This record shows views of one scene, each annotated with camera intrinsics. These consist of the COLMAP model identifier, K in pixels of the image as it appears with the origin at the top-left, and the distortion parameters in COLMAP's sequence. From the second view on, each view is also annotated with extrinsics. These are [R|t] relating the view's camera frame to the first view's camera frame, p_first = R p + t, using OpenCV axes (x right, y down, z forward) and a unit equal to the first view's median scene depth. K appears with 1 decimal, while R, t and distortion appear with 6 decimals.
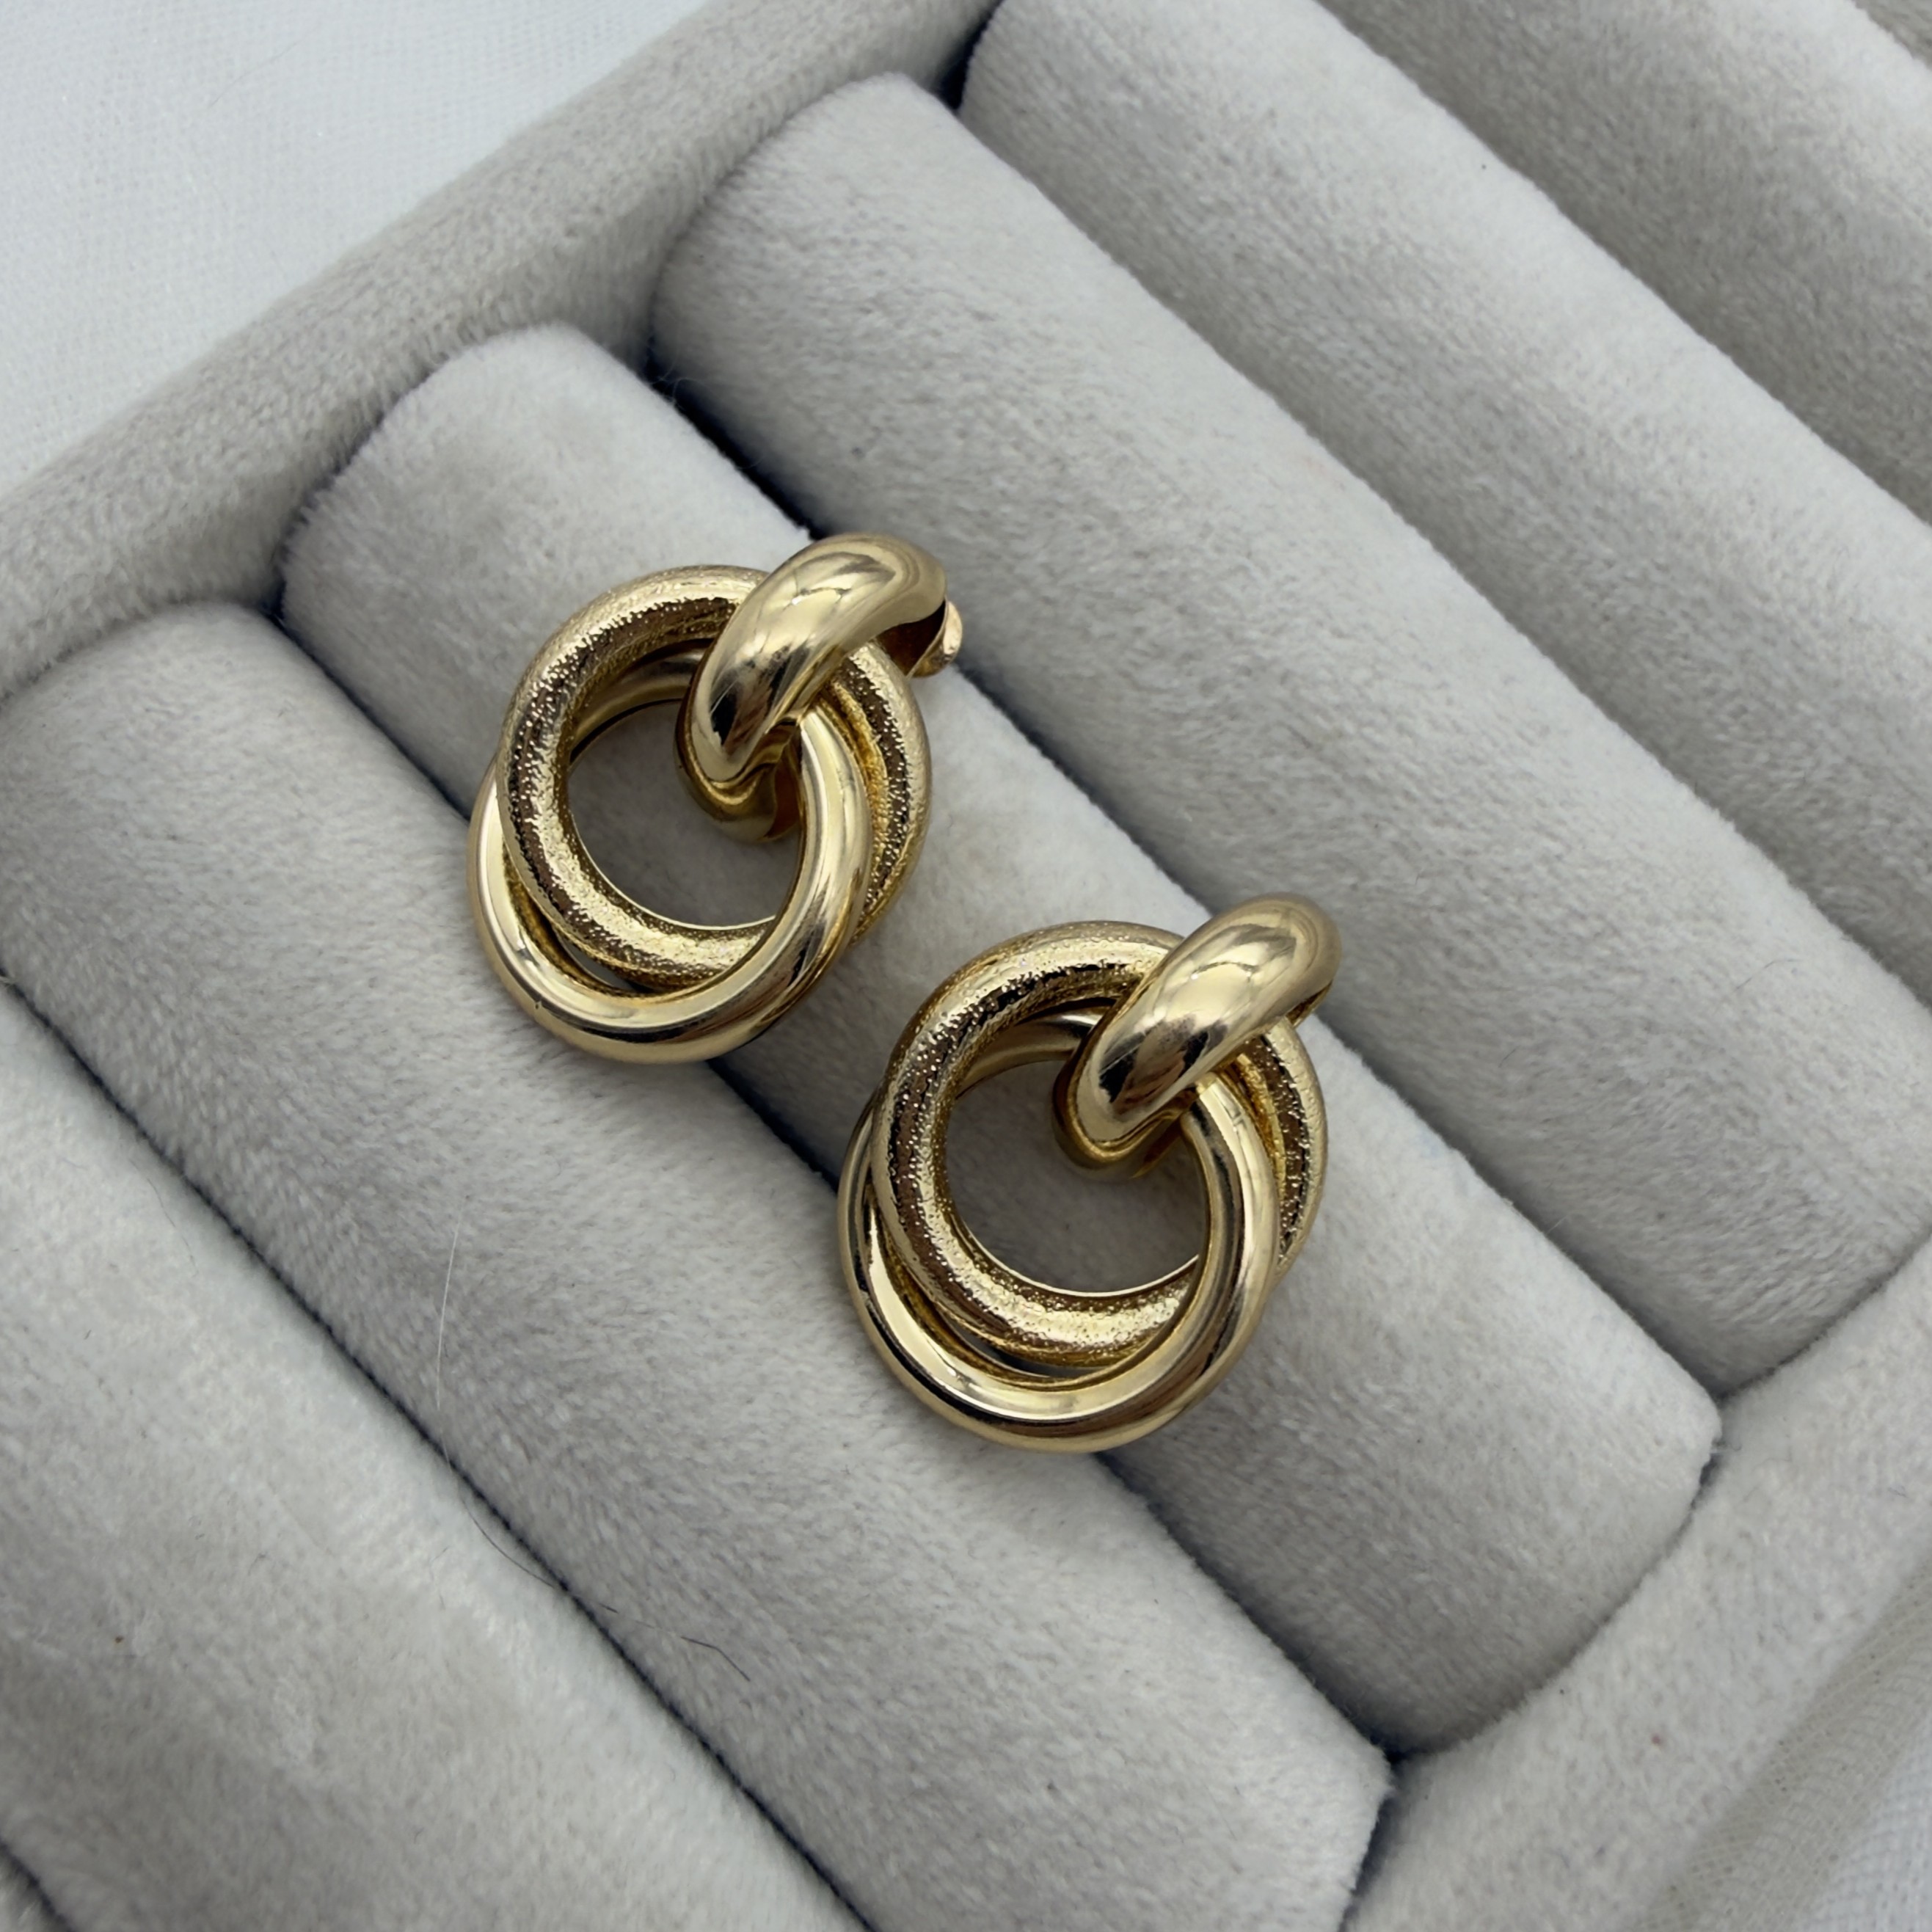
lens RADIAL K [[2339.8, 0, 1004.2], [0, 2339.8, 829.6], [0, 0, 1]] dist [-0.009693, 0.042267]
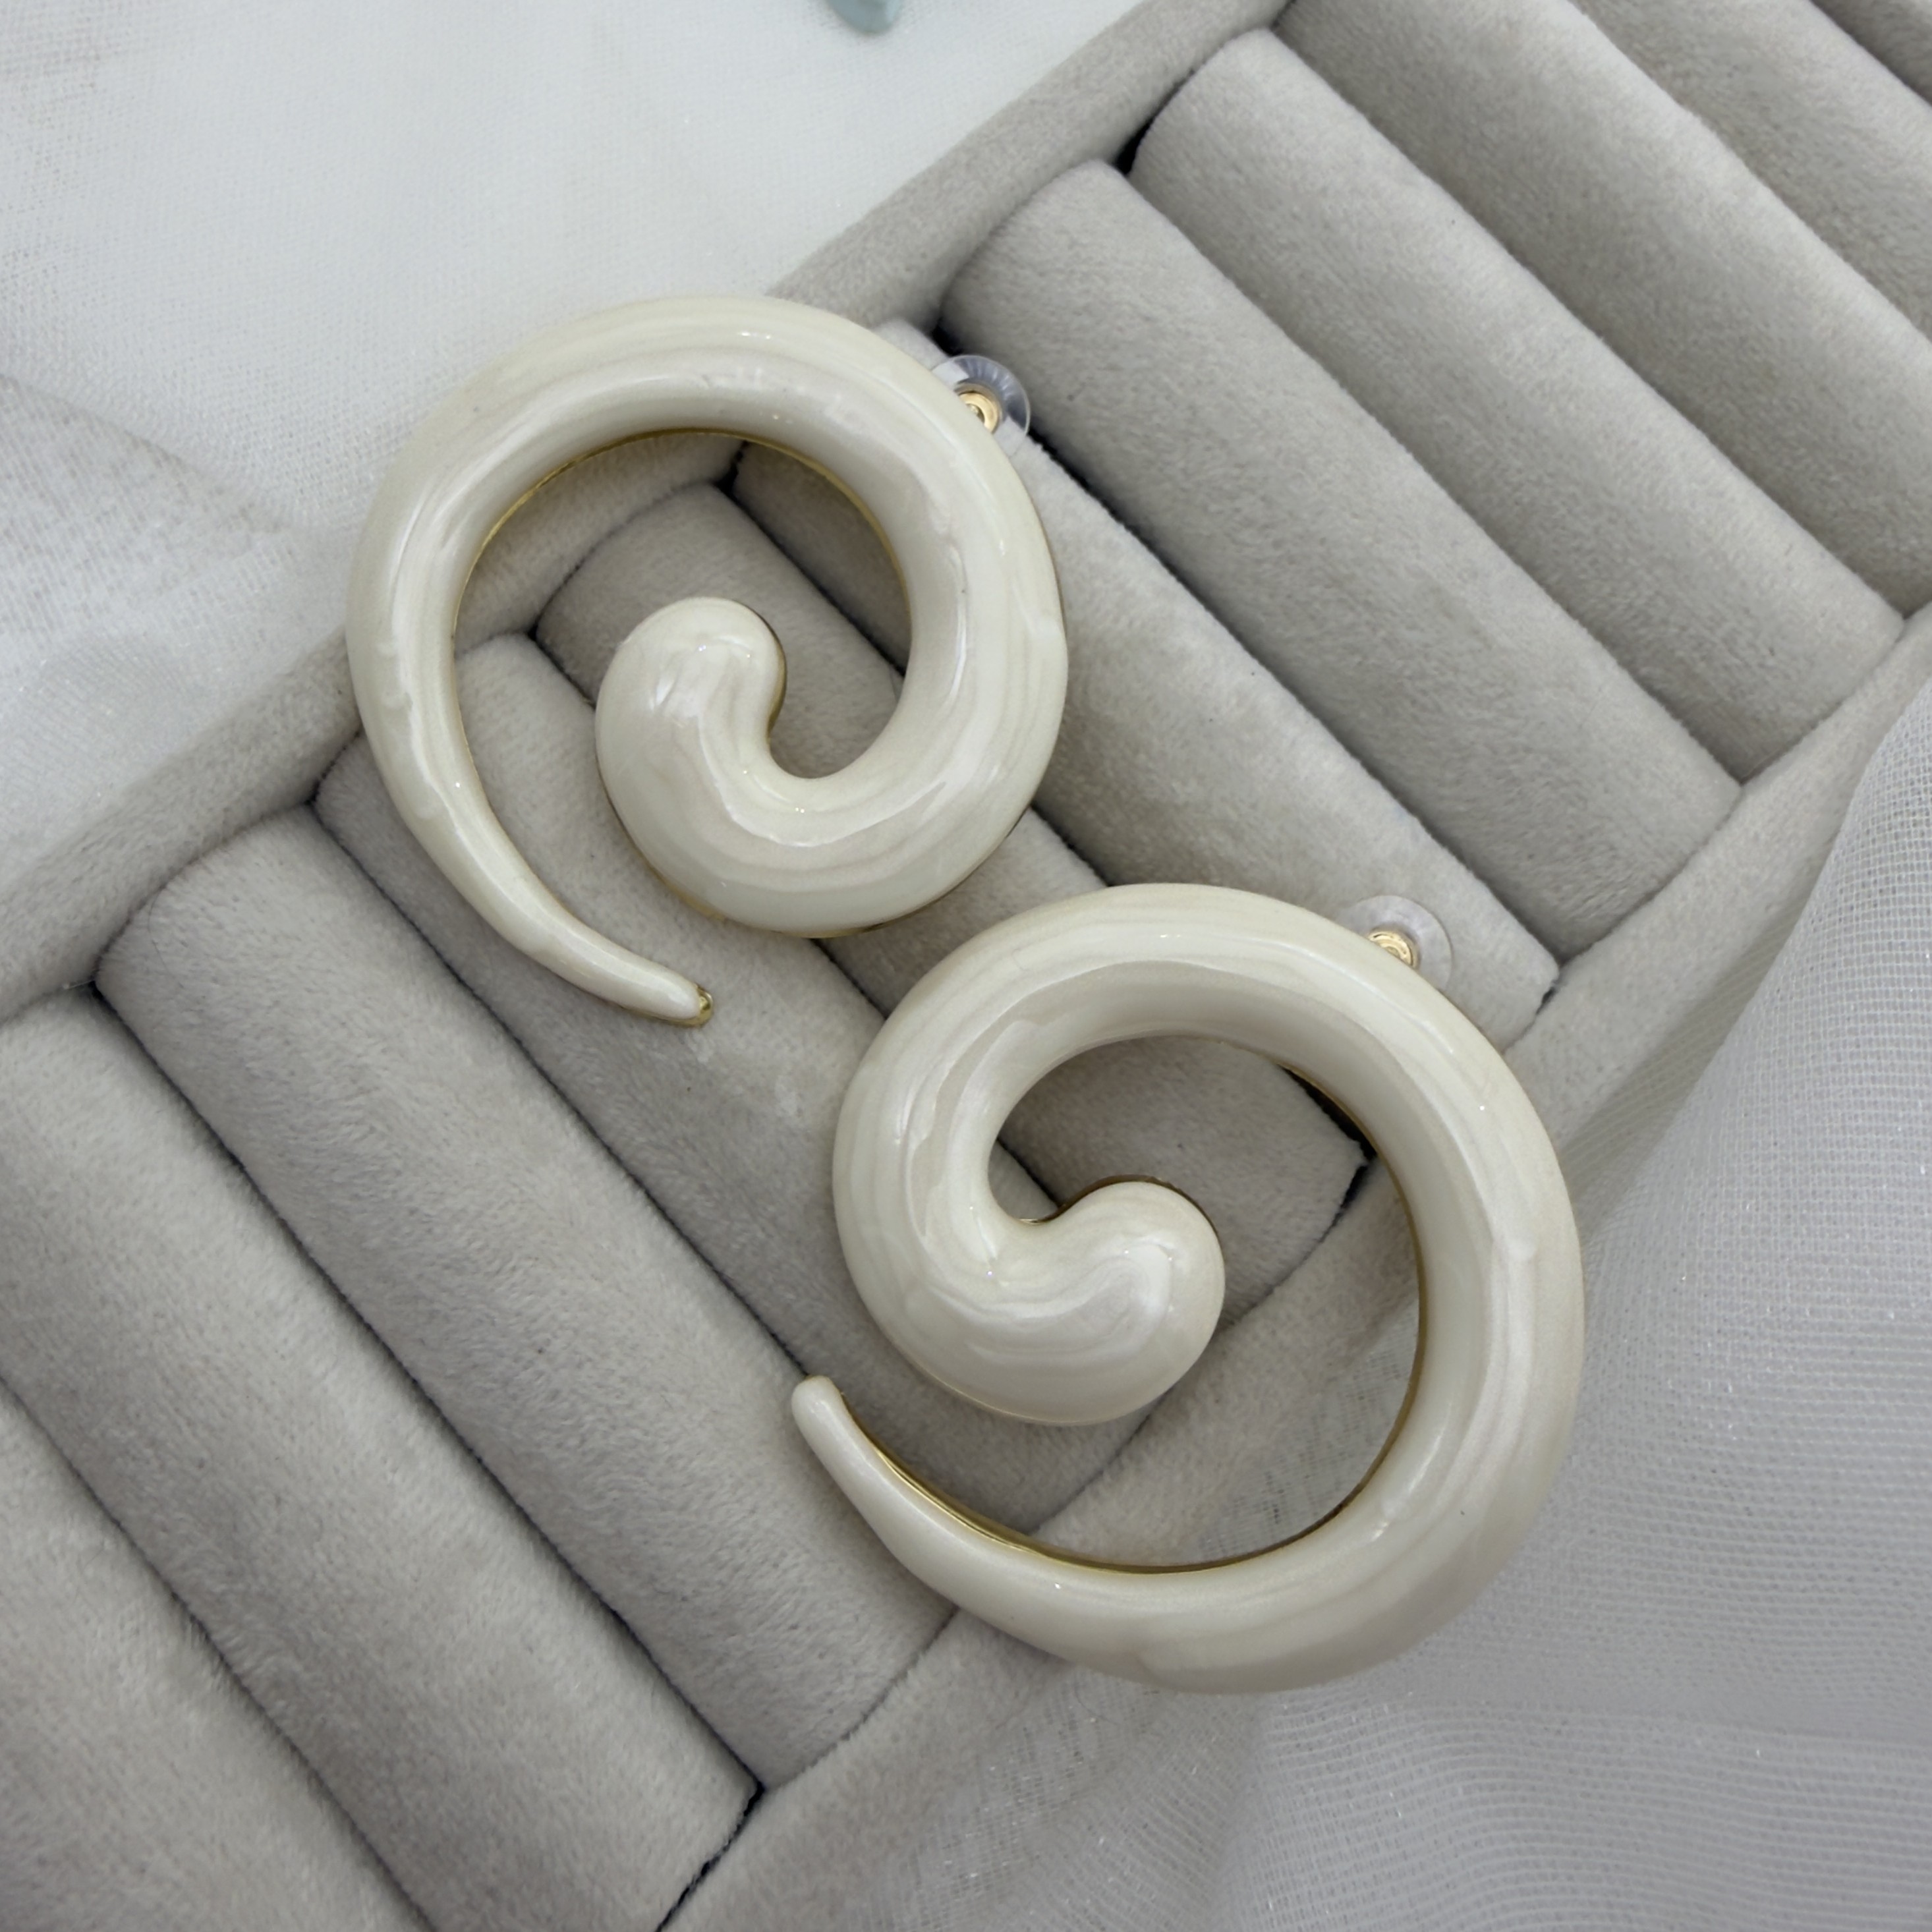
lens RADIAL K [[2332.5, 0, 980.6], [0, 2332.5, 779.5], [0, 0, 1]] dist [0.003839, -0.002042]
pose [[0.999719, 0.019072, -0.014088, -0.099022], [-0.017762, 0.995971, 0.087902, -0.034673], [0.015707, -0.087627, 0.996030, -0.691611]]
